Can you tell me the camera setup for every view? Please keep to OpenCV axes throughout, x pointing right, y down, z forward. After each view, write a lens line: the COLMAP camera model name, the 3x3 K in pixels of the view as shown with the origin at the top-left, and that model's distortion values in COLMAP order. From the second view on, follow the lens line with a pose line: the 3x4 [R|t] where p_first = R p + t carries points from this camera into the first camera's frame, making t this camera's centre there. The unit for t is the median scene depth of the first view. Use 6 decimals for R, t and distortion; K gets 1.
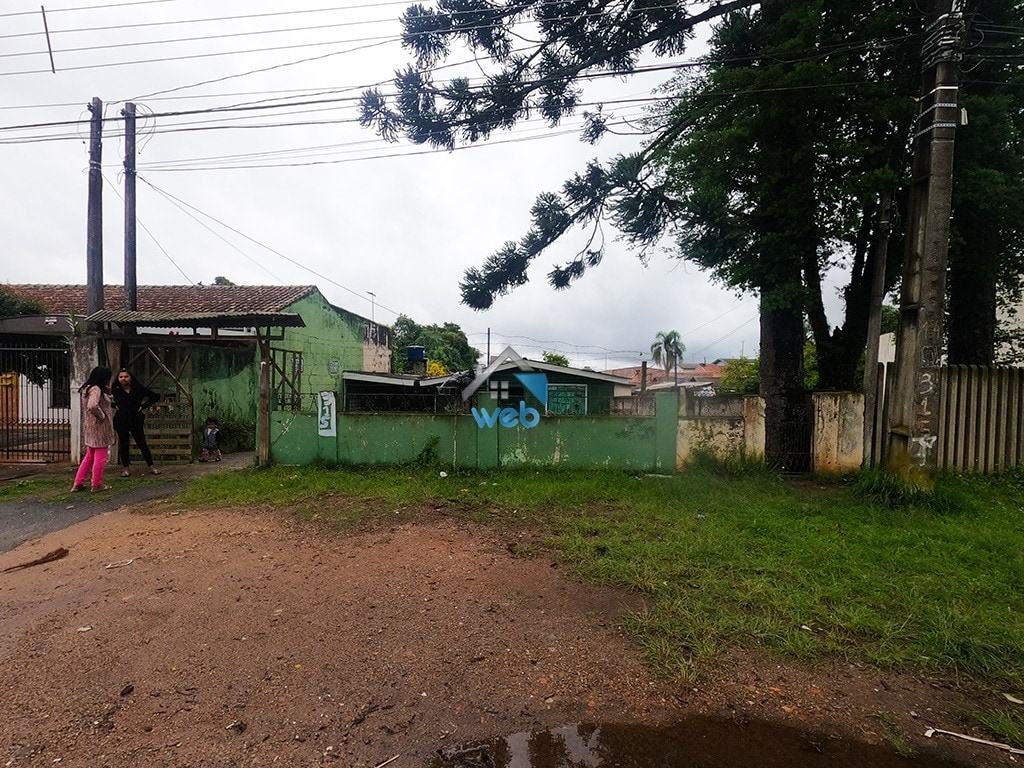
lens RADIAL K [[487.6, 0, 510.7], [0, 487.6, 387.3], [0, 0, 1]] dist [-0.001208, 0.001159]
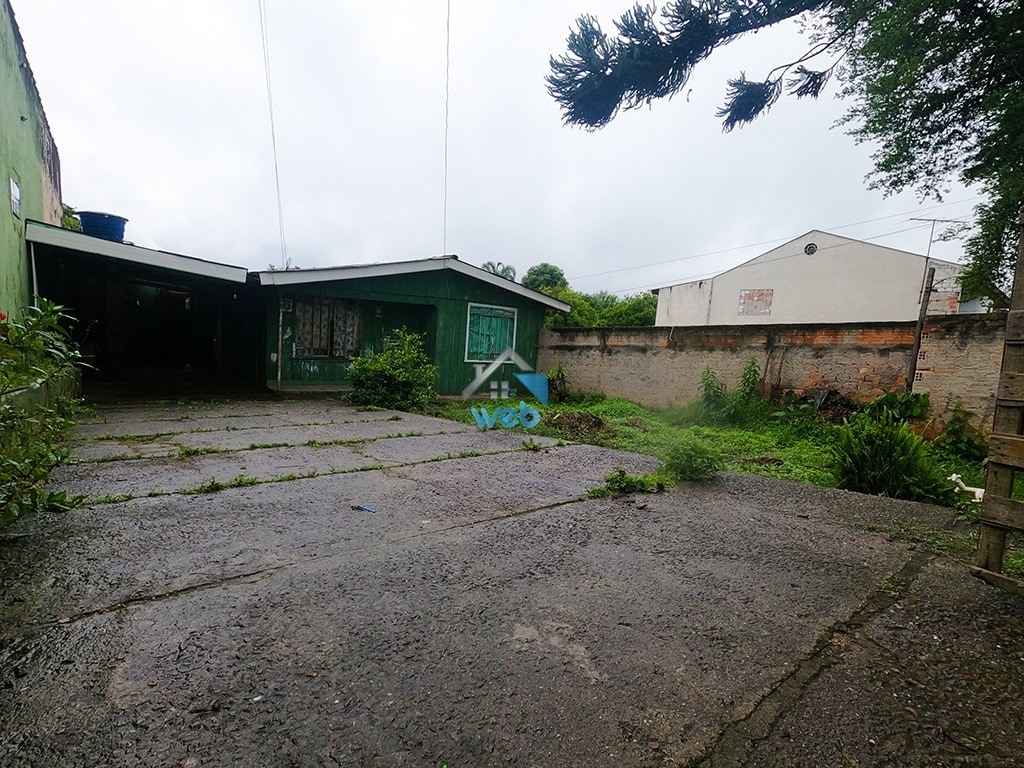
lens RADIAL K [[487.6, 0, 510.1], [0, 487.6, 385.1], [0, 0, 1]] dist [-0.001208, 0.001159]
pose [[0.756524, -0.022887, 0.653565, -0.448055], [-0.051934, 0.994128, 0.094929, 0.052015], [-0.651901, -0.105758, 0.750893, 0.694564]]
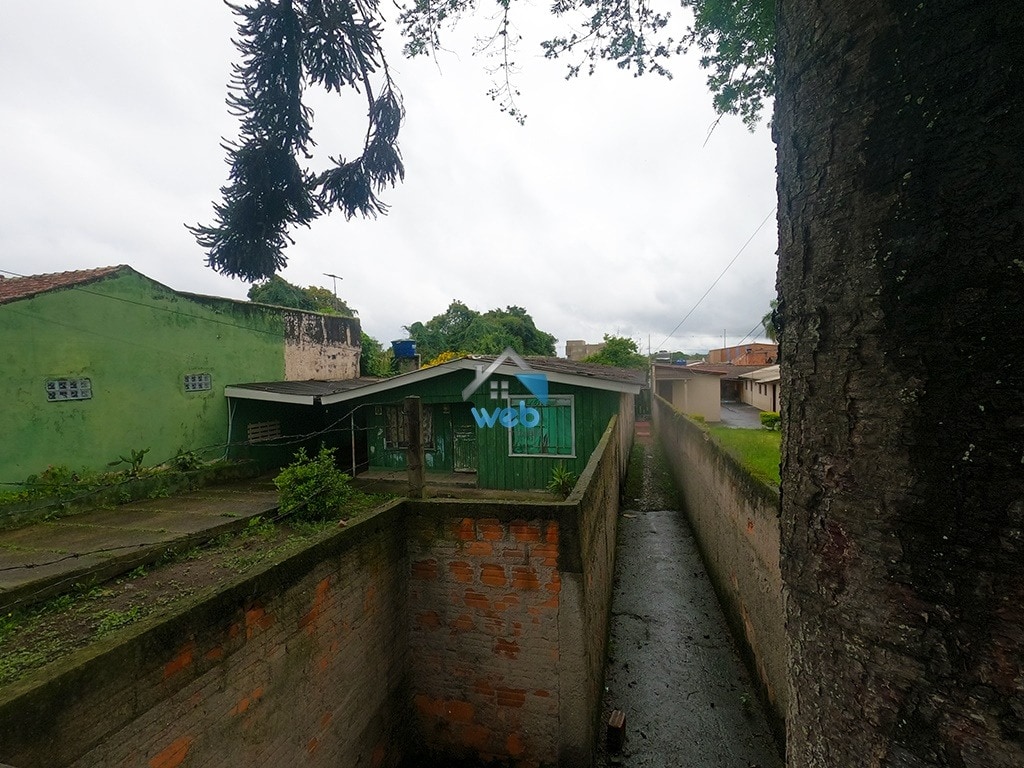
lens RADIAL K [[487.6, 0, 510.0], [0, 487.6, 382.0], [0, 0, 1]] dist [-0.001208, 0.001159]
pose [[0.972871, -0.028827, -0.229544, 0.319115], [0.034474, 0.999193, 0.020628, -0.055832], [0.228764, -0.027982, 0.973080, 0.580301]]
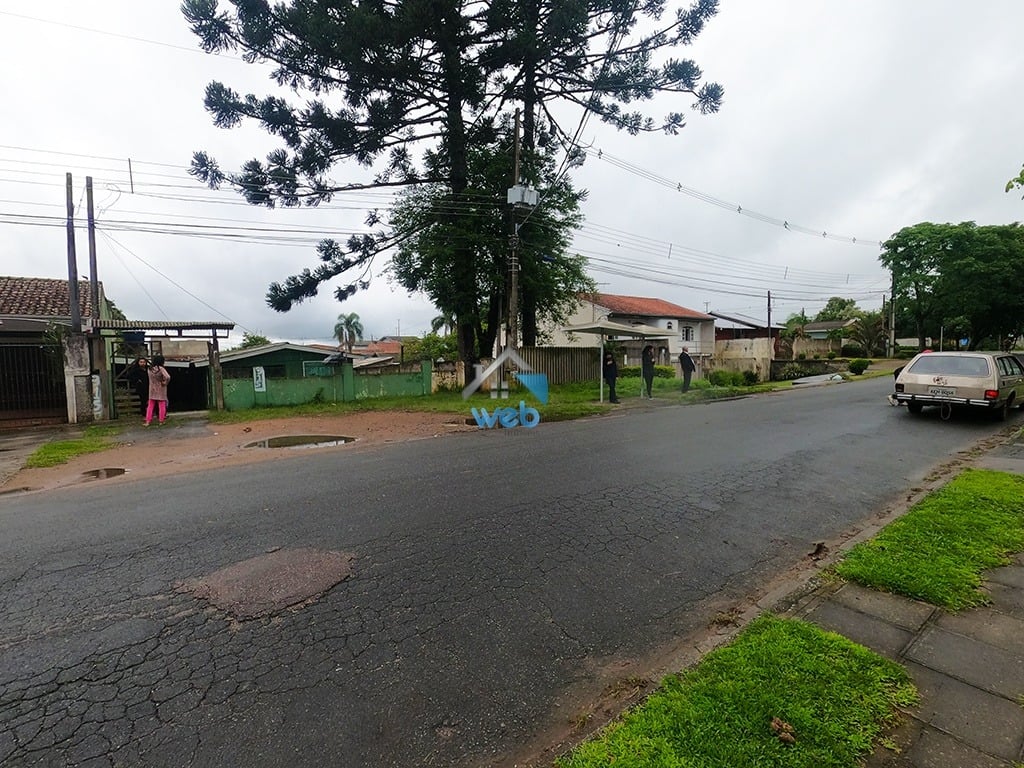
lens RADIAL K [[487.6, 0, 512.5], [0, 487.6, 389.6], [0, 0, 1]] dist [-0.001208, 0.001159]
pose [[0.779948, -0.070874, 0.621818, -0.468114], [0.038296, 0.997110, 0.065615, 0.006433], [-0.624671, -0.027363, 0.780408, -0.605914]]
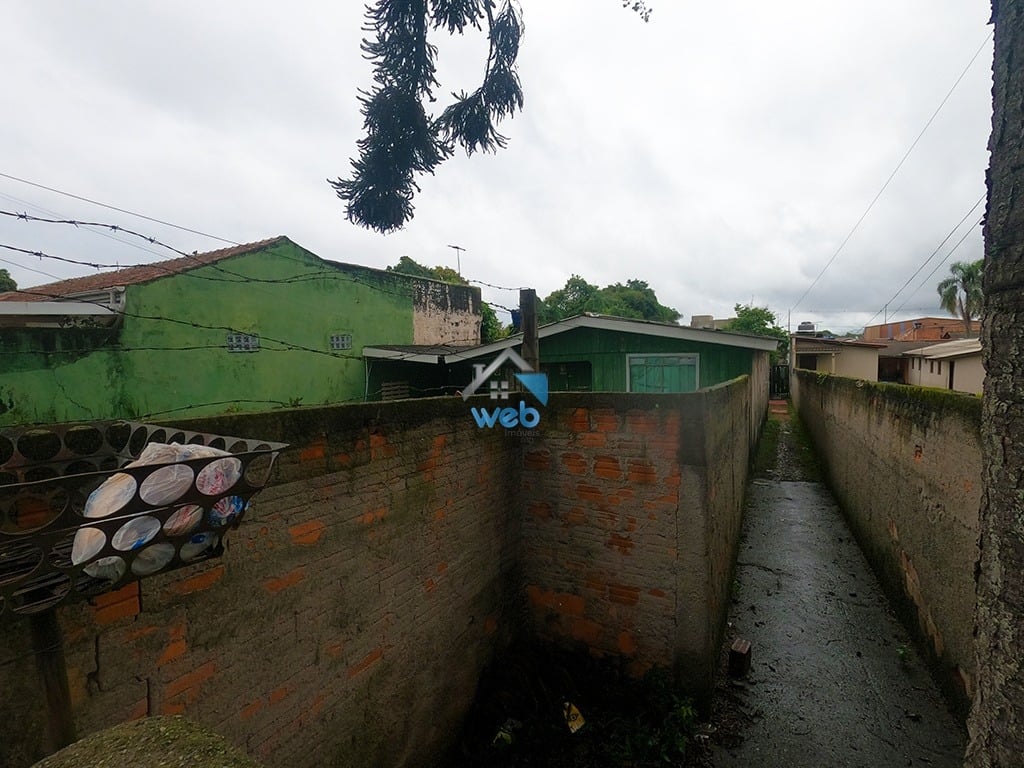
lens RADIAL K [[487.6, 0, 511.6], [0, 487.6, 381.2], [0, 0, 1]] dist [-0.001208, 0.001159]
pose [[0.892234, -0.003349, -0.451561, 0.317632], [0.028686, 0.998373, 0.049276, -0.012929], [0.450661, -0.056919, 0.890879, 0.584370]]
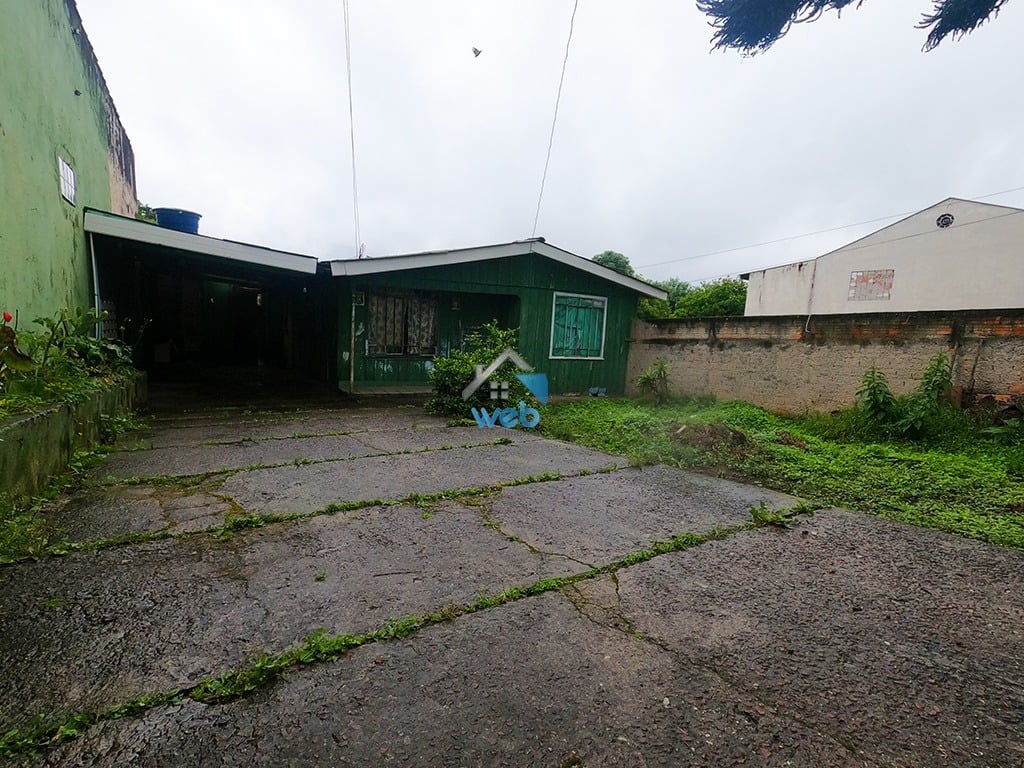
lens RADIAL K [[487.6, 0, 510.7], [0, 487.6, 387.1], [0, 0, 1]] dist [-0.001208, 0.001159]
pose [[0.827376, -0.036267, 0.560476, -0.424494], [-0.038638, 0.991873, 0.121219, 0.050736], [-0.560317, -0.121950, 0.819251, 0.808396]]
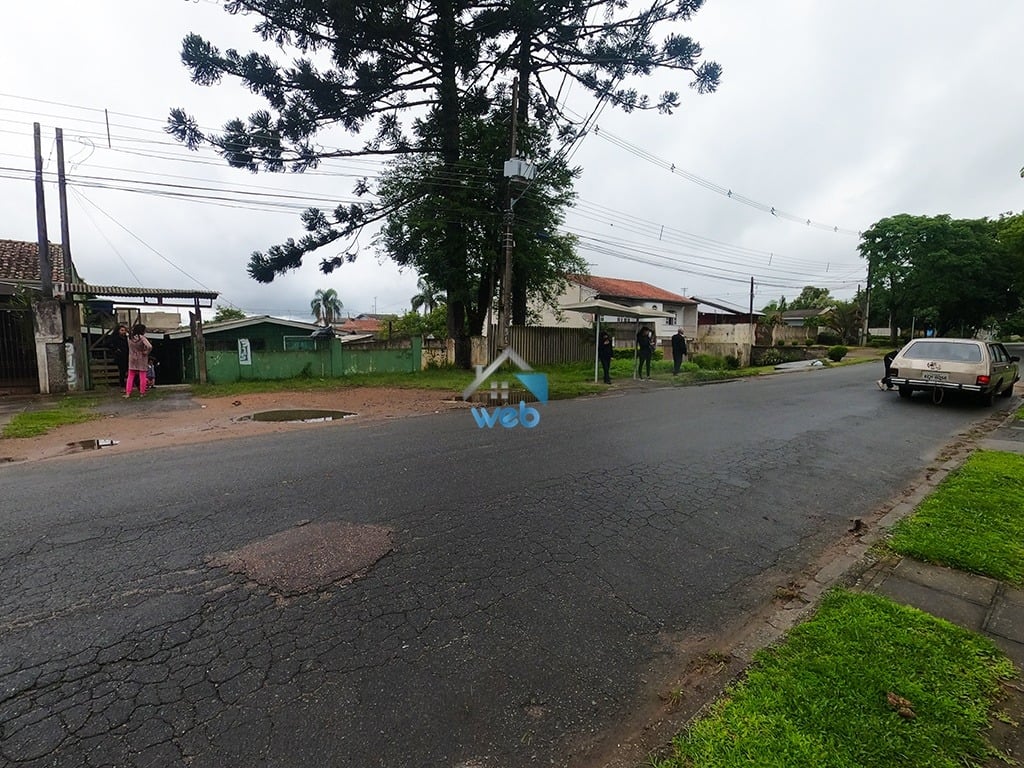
lens RADIAL K [[487.6, 0, 512.0], [0, 487.6, 389.5], [0, 0, 1]] dist [-0.001208, 0.001159]
pose [[0.751641, -0.080329, 0.654662, -0.490580], [0.015671, 0.994451, 0.104031, 0.013834], [-0.659386, -0.067935, 0.748729, -0.570447]]
